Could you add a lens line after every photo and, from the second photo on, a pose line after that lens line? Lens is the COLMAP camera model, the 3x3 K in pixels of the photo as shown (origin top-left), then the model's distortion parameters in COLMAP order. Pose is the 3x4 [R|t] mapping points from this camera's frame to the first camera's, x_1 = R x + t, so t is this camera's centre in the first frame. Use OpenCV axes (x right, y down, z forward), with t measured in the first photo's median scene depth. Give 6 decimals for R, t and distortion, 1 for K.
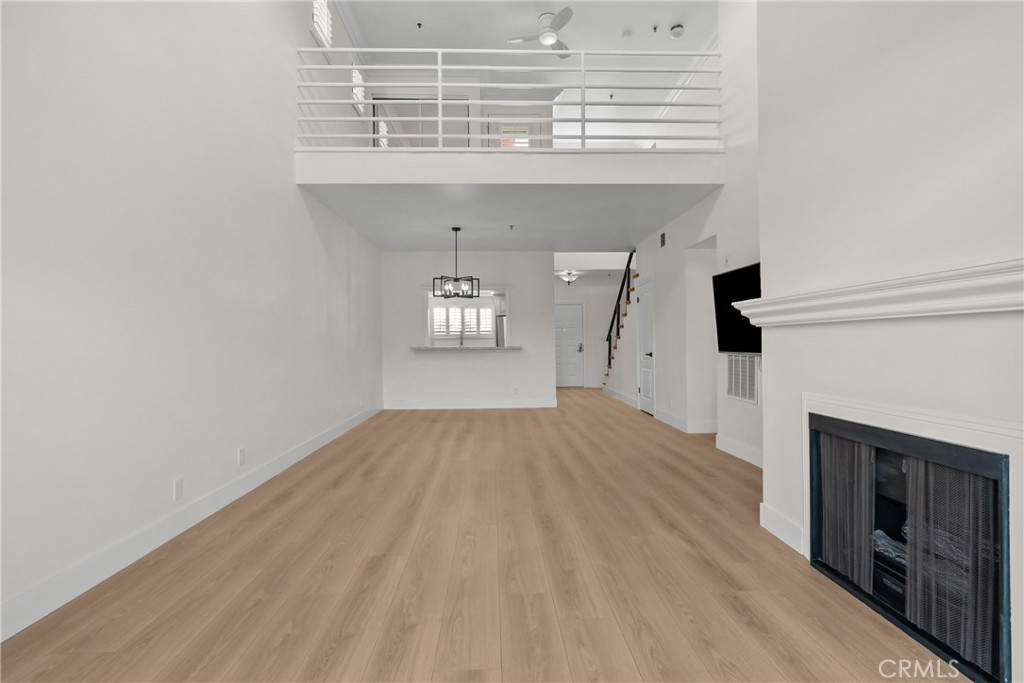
lens RADIAL K [[458.1, 0, 515.5], [0, 458.1, 347.1], [0, 0, 1]] dist [-0.003107, 0.000694]
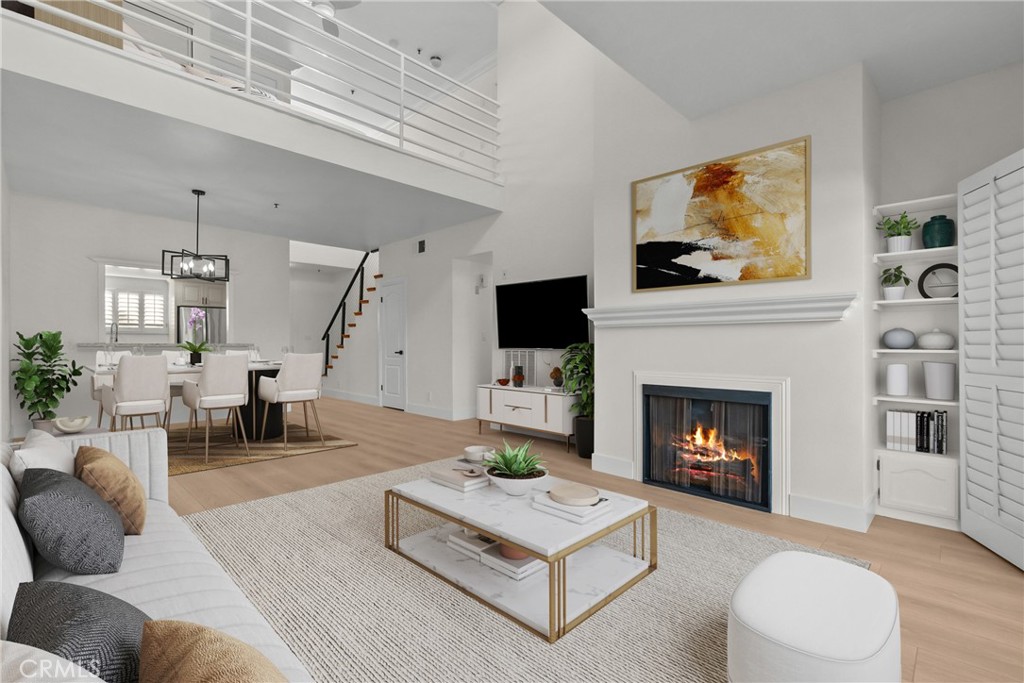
lens RADIAL K [[458.1, 0, 507.8], [0, 458.1, 346.3], [0, 0, 1]] dist [-0.003107, 0.000694]
pose [[0.733316, 0.007076, 0.679851, -0.272625], [-0.002299, 0.999966, -0.007928, 0.011023], [-0.679884, 0.004251, 0.733307, 0.066410]]
